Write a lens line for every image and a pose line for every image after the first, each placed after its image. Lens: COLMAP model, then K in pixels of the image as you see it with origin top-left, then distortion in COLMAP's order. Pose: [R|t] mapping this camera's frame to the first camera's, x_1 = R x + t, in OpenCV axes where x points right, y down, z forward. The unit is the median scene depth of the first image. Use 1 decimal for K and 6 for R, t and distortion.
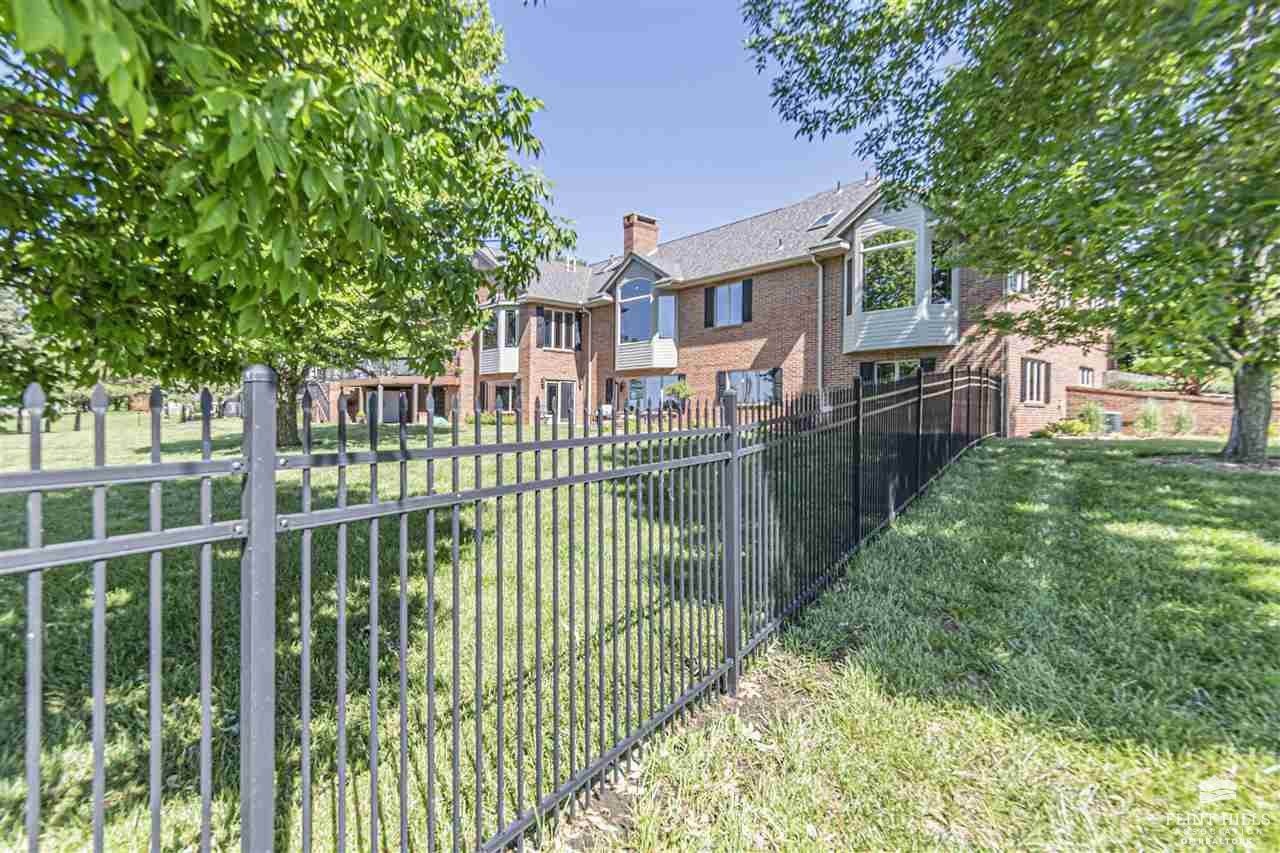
lens RADIAL K [[536.9, 0, 640.0], [0, 536.9, 426.5], [0, 0, 1]] dist [0.000139, 0.000004]
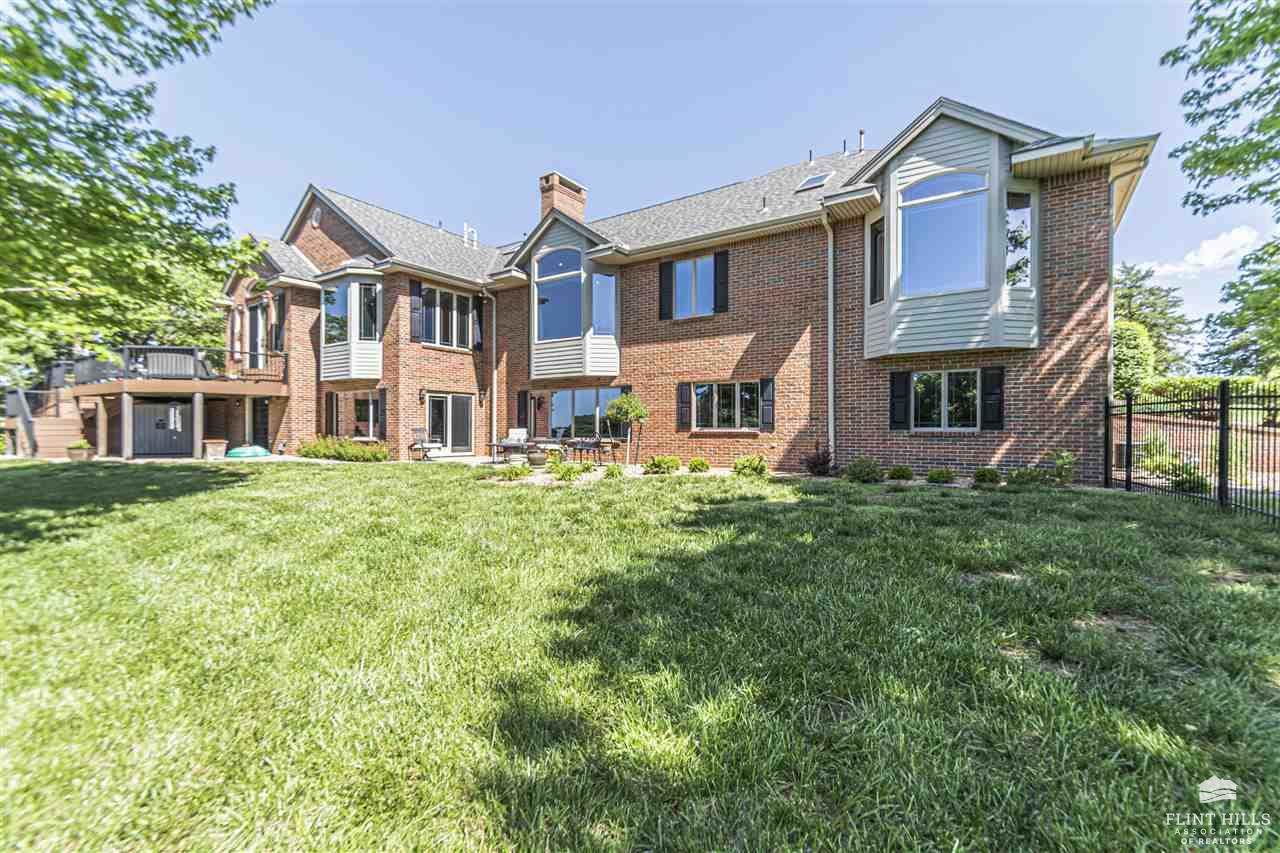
lens RADIAL K [[544.7, 0, 641.6], [0, 544.7, 467.3], [0, 0, 1]] dist [0.000341, -0.000003]
pose [[0.988129, -0.005228, 0.153538, -0.012991], [-0.000808, 0.999230, 0.039221, -0.017908], [-0.153625, -0.038880, 0.987364, 0.278761]]
